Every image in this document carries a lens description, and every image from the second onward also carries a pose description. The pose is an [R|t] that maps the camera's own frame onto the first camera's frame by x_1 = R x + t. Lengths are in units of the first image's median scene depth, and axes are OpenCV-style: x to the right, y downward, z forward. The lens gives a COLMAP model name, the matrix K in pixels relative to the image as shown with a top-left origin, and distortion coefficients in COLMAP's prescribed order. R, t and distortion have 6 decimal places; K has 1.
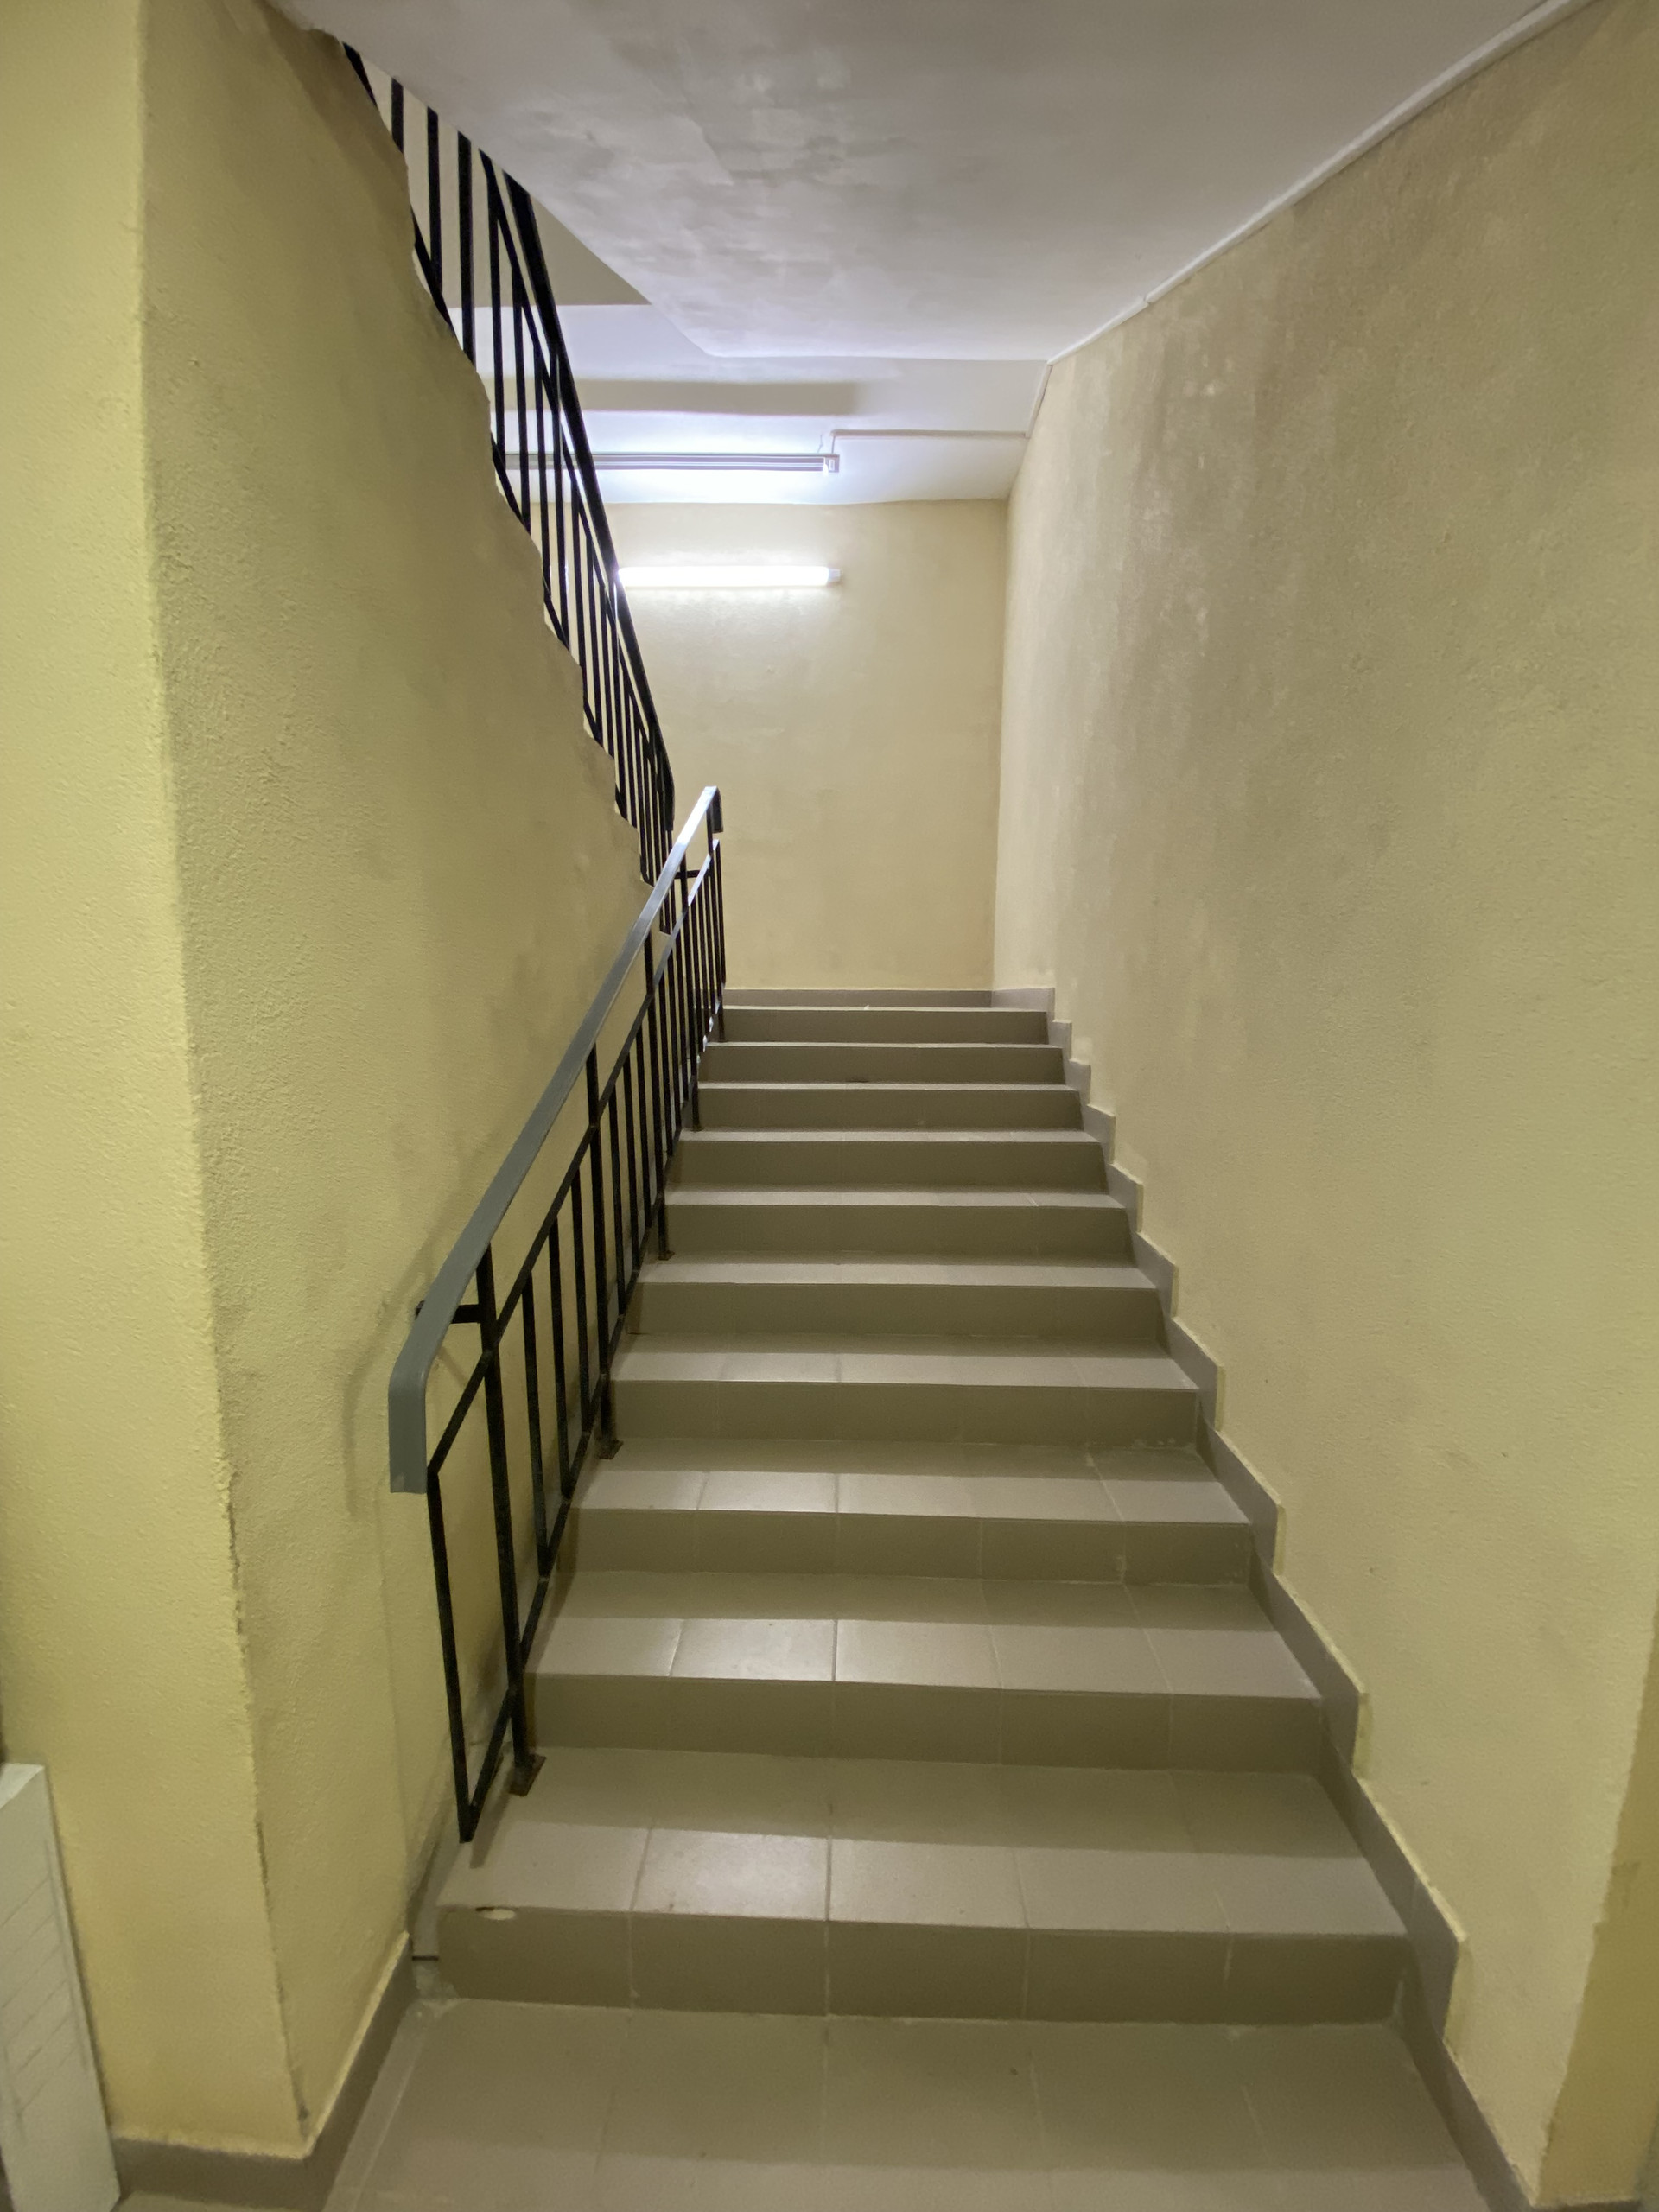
lens RADIAL K [[908.5, 0, 838.1], [0, 908.5, 1116.2], [0, 0, 1]] dist [0.004284, -0.007626]
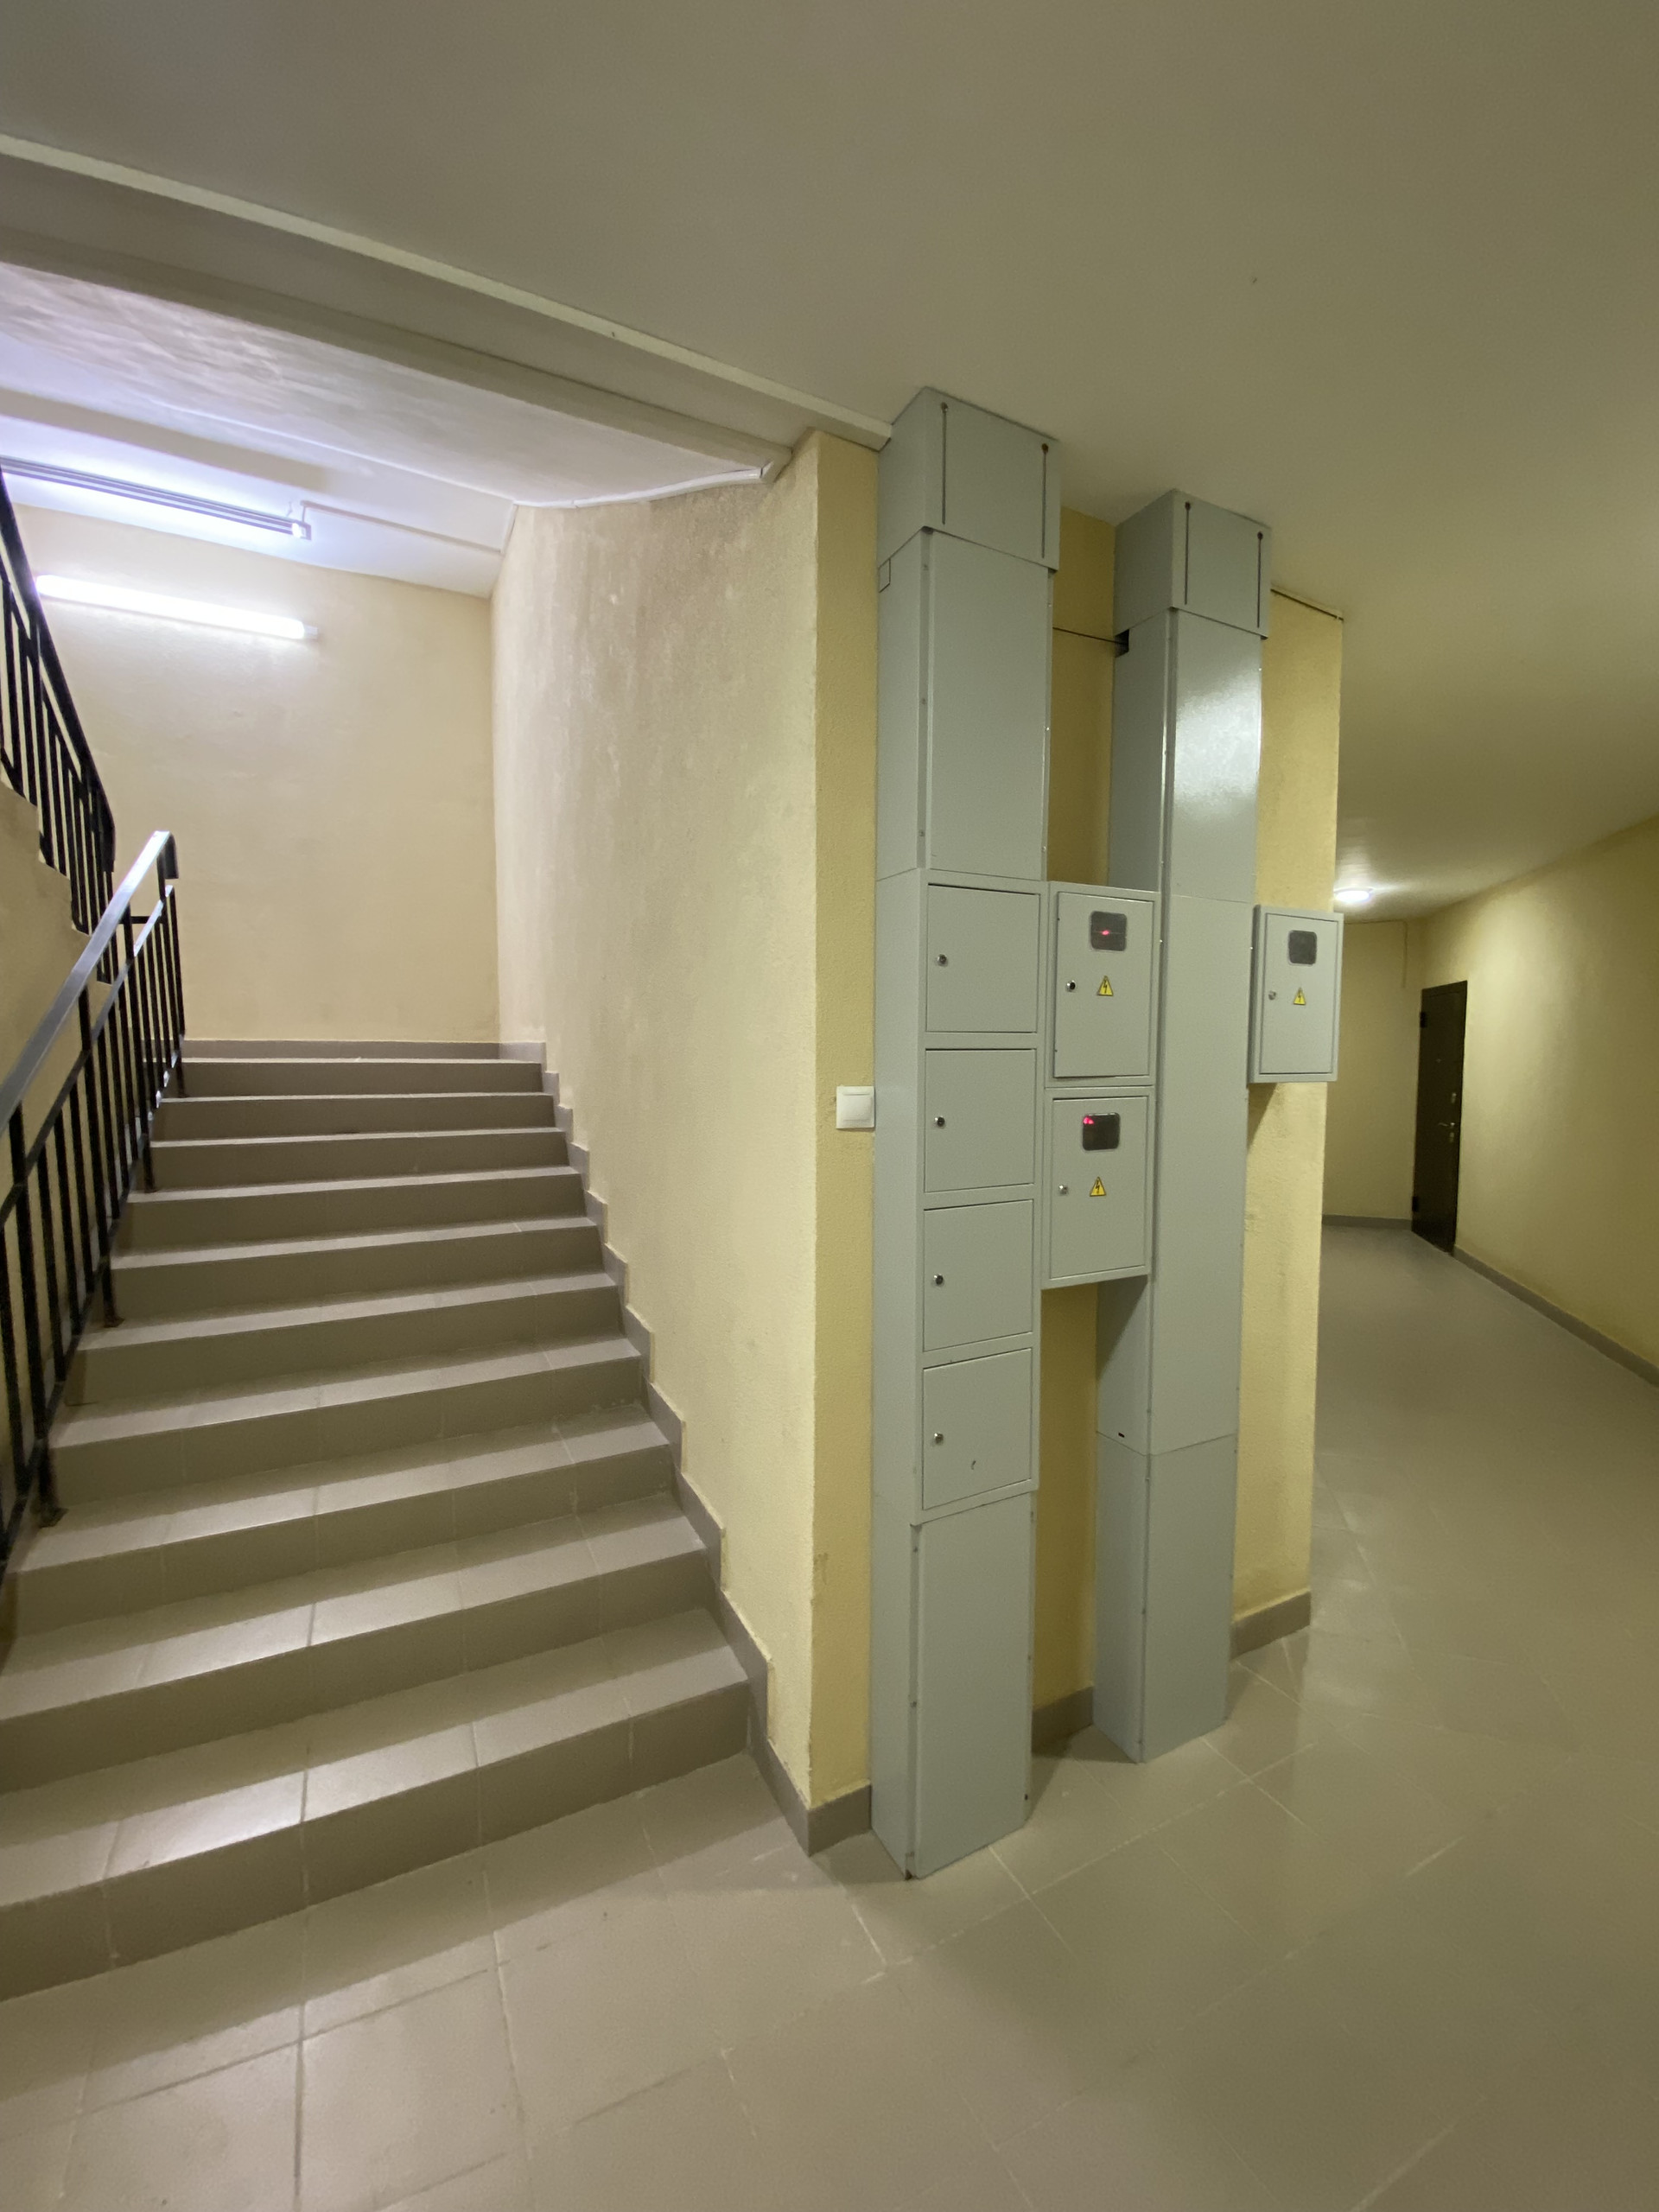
lens RADIAL K [[908.5, 0, 837.3], [0, 908.5, 1098.7], [0, 0, 1]] dist [0.004284, -0.007626]
pose [[0.878579, -0.027491, 0.476805, 0.025944], [0.062288, 0.996411, -0.057324, 0.019297], [-0.473518, 0.080063, 0.877138, -0.186853]]
